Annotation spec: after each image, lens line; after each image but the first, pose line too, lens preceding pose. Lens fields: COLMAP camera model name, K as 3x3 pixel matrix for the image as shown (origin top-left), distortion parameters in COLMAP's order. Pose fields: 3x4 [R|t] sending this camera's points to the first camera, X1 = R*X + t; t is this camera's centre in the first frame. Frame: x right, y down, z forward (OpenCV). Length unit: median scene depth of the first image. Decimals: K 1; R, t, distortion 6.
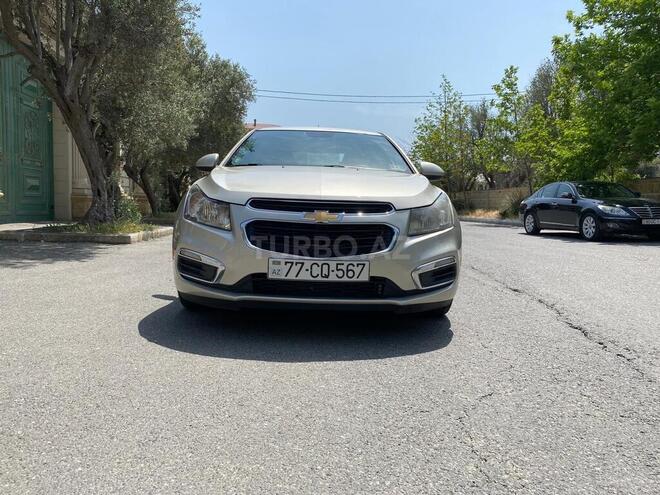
lens RADIAL K [[504.7, 0, 334.9], [0, 504.7, 251.8], [0, 0, 1]] dist [0.030672, -0.030584]
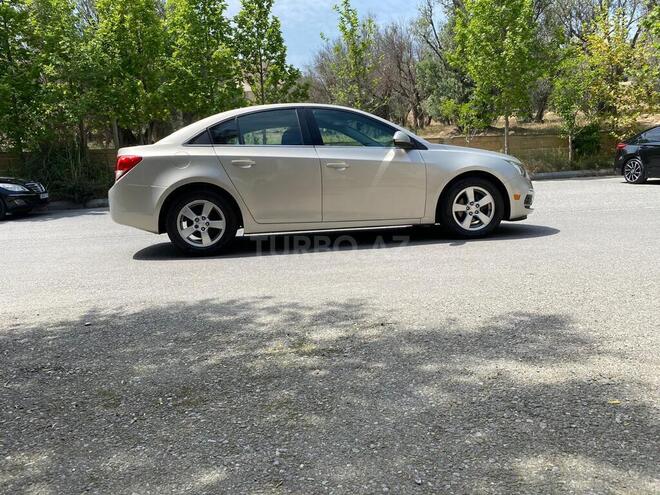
lens RADIAL K [[504.7, 0, 329.4], [0, 504.7, 247.2], [0, 0, 1]] dist [0.030672, -0.030584]
pose [[-0.089033, -0.158784, 0.983291, -2.236315], [0.132748, 0.976512, 0.169710, -0.233340], [-0.987143, 0.145640, -0.065864, 1.979910]]
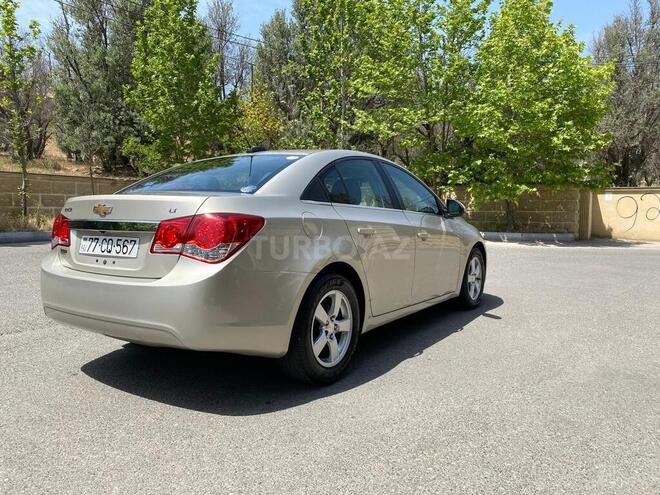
lens RADIAL K [[504.7, 0, 325.1], [0, 504.7, 245.3], [0, 0, 1]] dist [0.030672, -0.030584]
pose [[-0.807606, -0.074547, 0.584992, -1.032653], [0.024411, 0.986902, 0.159464, -0.428382], [-0.589217, 0.143064, -0.795208, 3.170819]]
